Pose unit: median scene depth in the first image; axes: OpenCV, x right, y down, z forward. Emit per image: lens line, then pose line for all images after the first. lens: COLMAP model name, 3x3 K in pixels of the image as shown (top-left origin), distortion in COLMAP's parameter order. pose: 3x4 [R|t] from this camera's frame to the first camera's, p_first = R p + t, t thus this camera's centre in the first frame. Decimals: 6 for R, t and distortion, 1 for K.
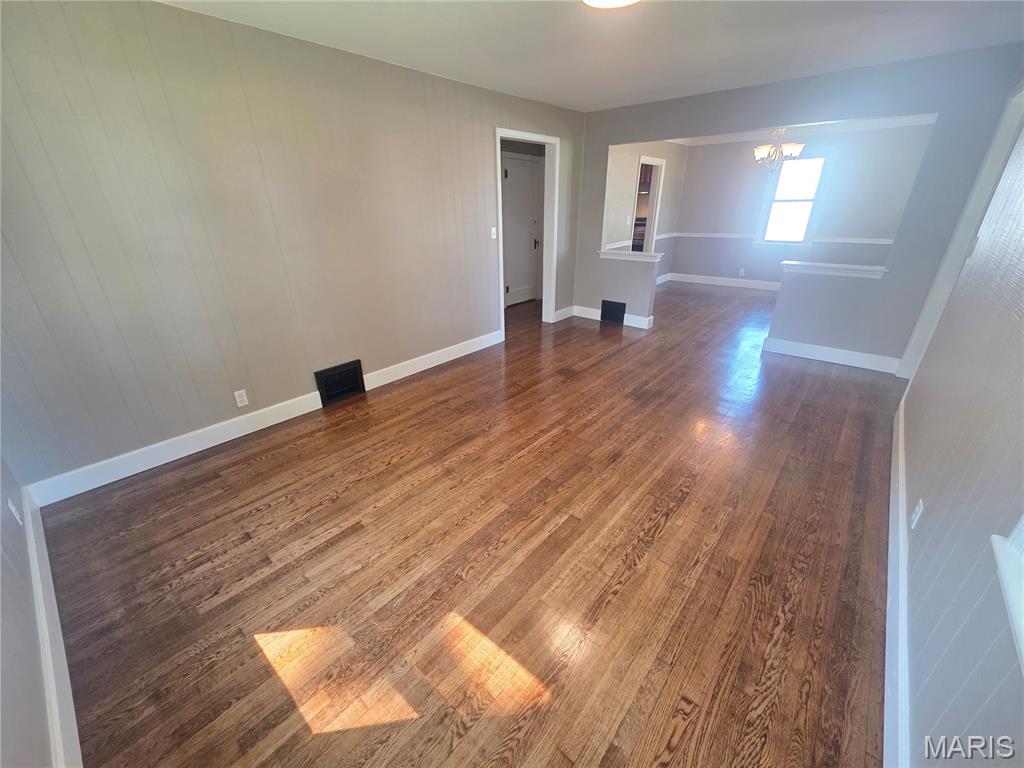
lens RADIAL K [[410.8, 0, 507.2], [0, 410.8, 387.3], [0, 0, 1]] dist [0.009227, -0.000441]
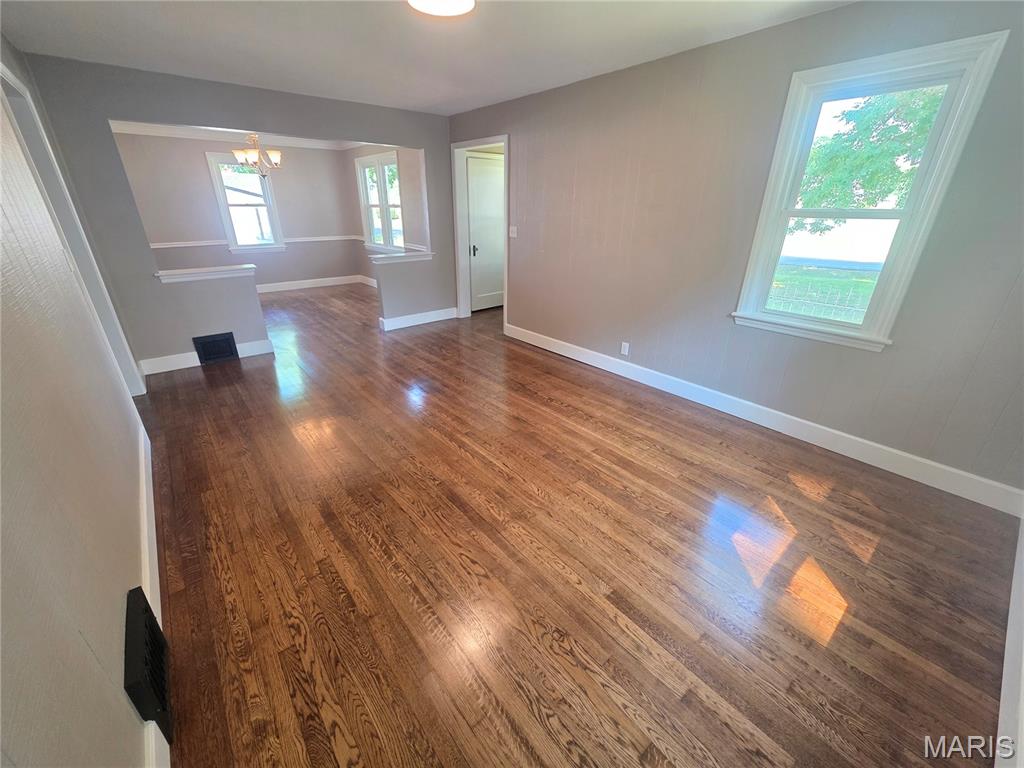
lens RADIAL K [[410.8, 0, 507.5], [0, 410.8, 383.9], [0, 0, 1]] dist [0.009227, -0.000441]
pose [[0.160218, -0.382576, 0.909926, -0.952580], [0.398017, 0.868611, 0.295123, -0.345459], [-0.903279, 0.314882, 0.291439, 0.796700]]
